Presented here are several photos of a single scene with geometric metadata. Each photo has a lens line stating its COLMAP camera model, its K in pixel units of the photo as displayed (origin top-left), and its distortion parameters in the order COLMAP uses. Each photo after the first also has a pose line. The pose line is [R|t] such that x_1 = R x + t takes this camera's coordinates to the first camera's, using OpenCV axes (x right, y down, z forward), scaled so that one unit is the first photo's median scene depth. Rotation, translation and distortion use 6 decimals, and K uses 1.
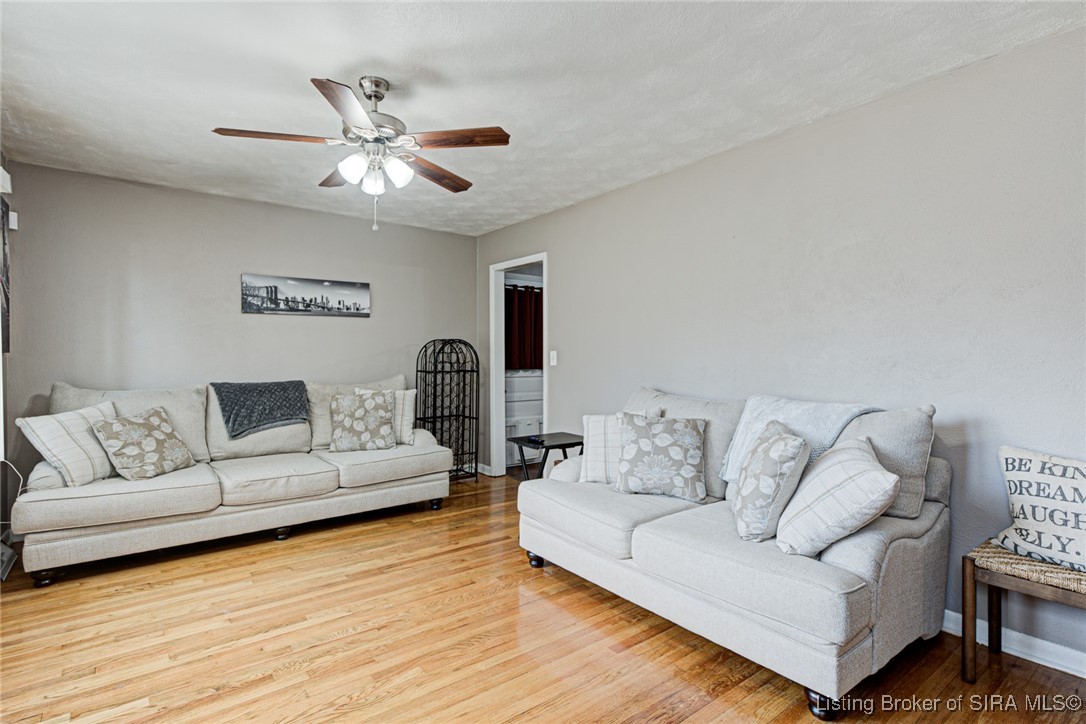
lens RADIAL K [[547.6, 0, 542.9], [0, 547.6, 360.4], [0, 0, 1]] dist [0.004556, 0.001065]
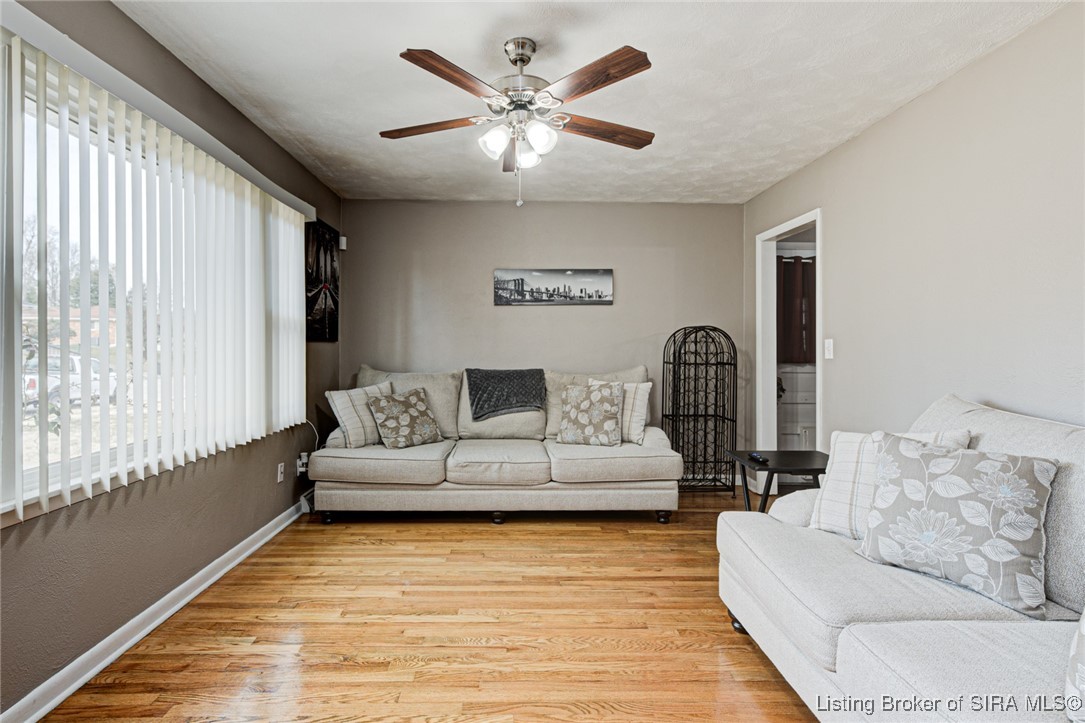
lens RADIAL K [[547.1, 0, 509.8], [0, 547.1, 341.1], [0, 0, 1]] dist [0.004556, 0.001065]
pose [[0.793826, -0.002179, -0.608142, 0.185086], [-0.009135, 0.999838, -0.015507, 0.001381], [0.608077, 0.017865, 0.793677, 0.214930]]
